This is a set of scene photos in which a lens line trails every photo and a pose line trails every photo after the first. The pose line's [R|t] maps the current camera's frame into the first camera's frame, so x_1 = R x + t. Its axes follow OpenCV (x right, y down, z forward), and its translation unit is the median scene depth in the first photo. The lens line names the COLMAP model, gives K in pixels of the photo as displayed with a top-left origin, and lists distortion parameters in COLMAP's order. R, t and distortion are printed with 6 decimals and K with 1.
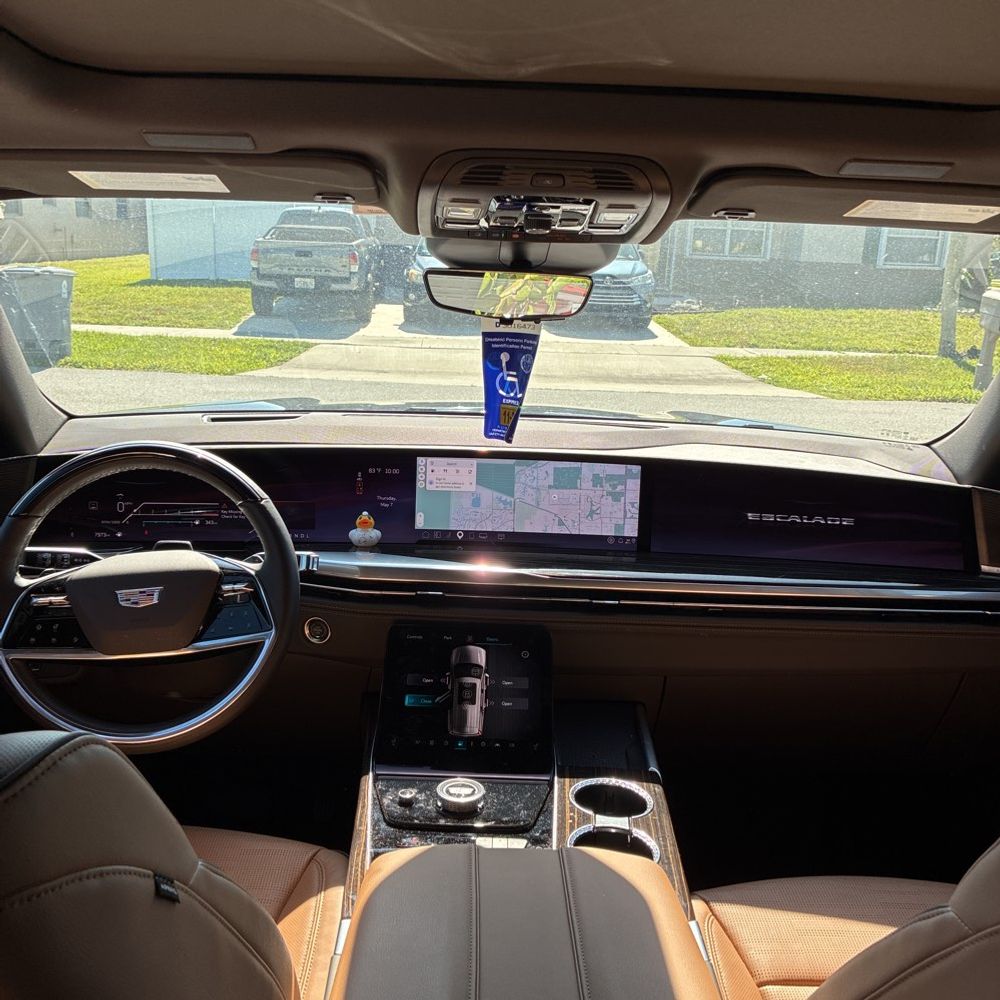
lens RADIAL K [[1013.4, 0, 498.2], [0, 1013.4, 498.5], [0, 0, 1]] dist [0.018705, 0.000000]
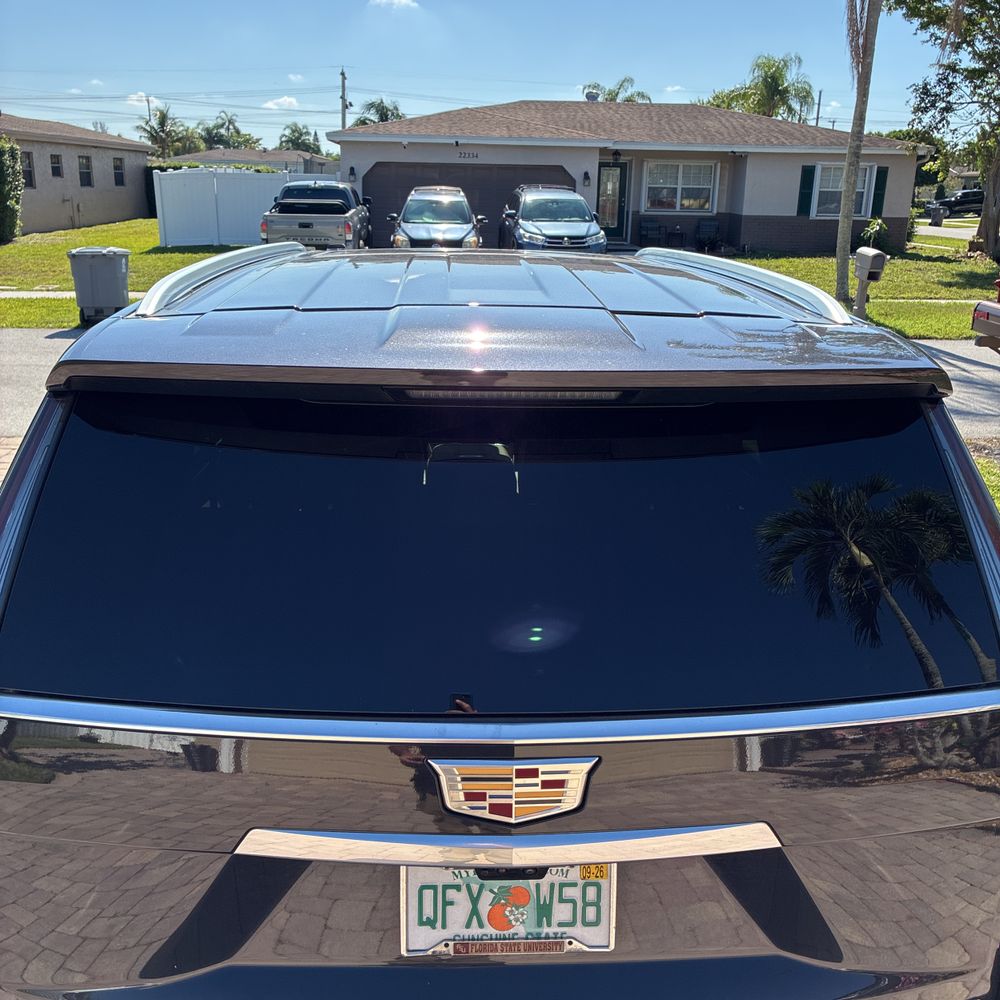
lens RADIAL K [[1013.4, 0, 507.2], [0, 1013.4, 498.0], [0, 0, 1]] dist [0.018705, 0.000000]
pose [[0.999299, -0.030475, 0.021757, 0.064750], [0.029372, 0.998351, 0.049321, 0.238072], [-0.023224, -0.048647, 0.998546, -2.038013]]
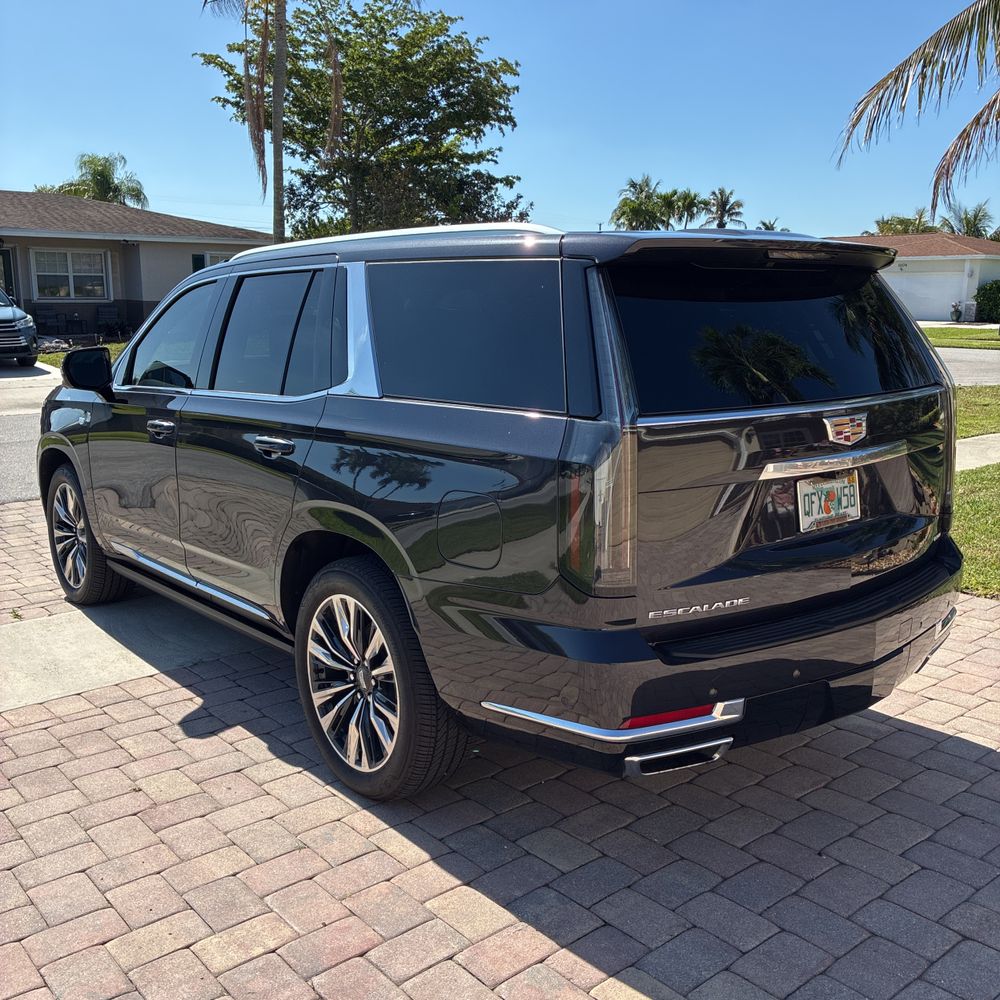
lens RADIAL K [[1013.4, 0, 500.7], [0, 1013.4, 502.9], [0, 0, 1]] dist [0.018705, 0.000000]
pose [[0.789104, -0.161711, 0.592592, -1.618604], [0.179891, 0.983266, 0.028775, 0.495913], [-0.587328, 0.083895, 0.804989, -2.334624]]
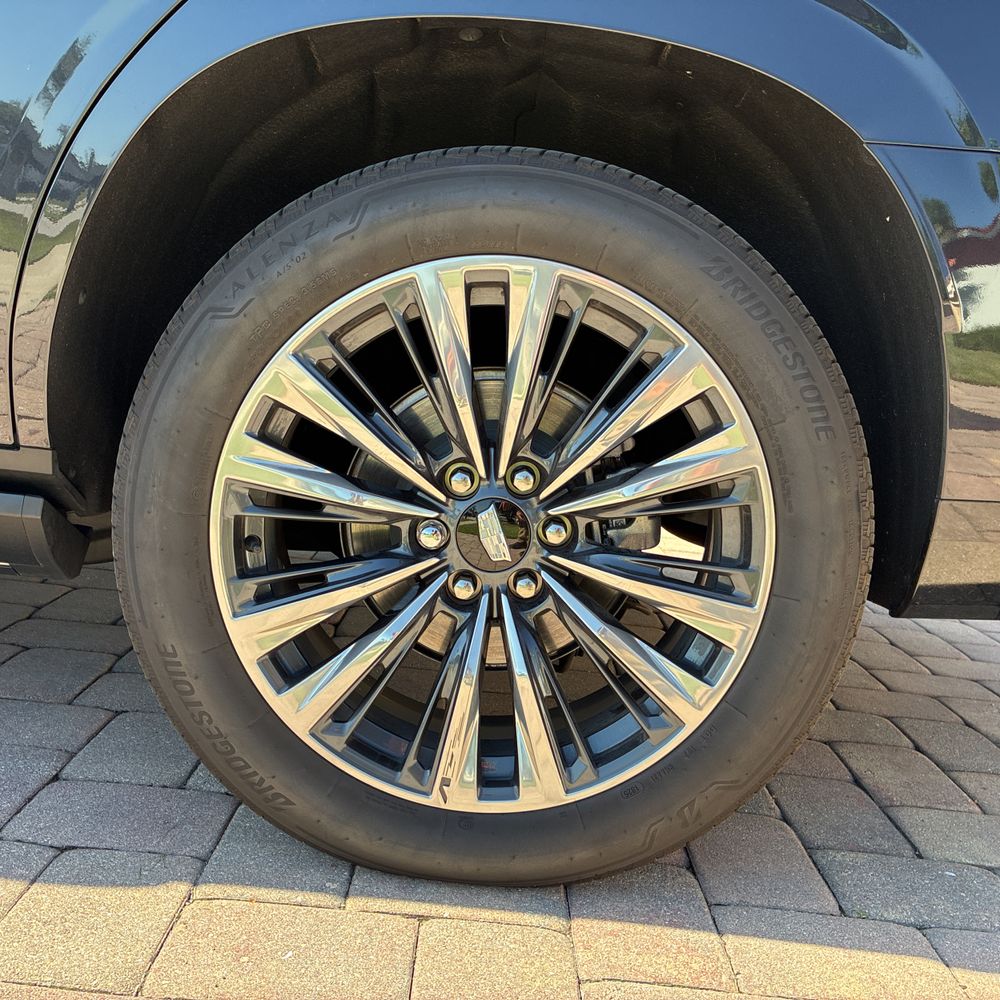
lens RADIAL K [[1013.4, 0, 509.7], [0, 1013.4, 496.6], [0, 0, 1]] dist [0.018705, 0.000000]
pose [[0.023878, -0.181512, 0.983099, -1.308126], [0.103166, 0.978576, 0.178171, 0.731272], [-0.994378, 0.097168, 0.042092, -0.370983]]
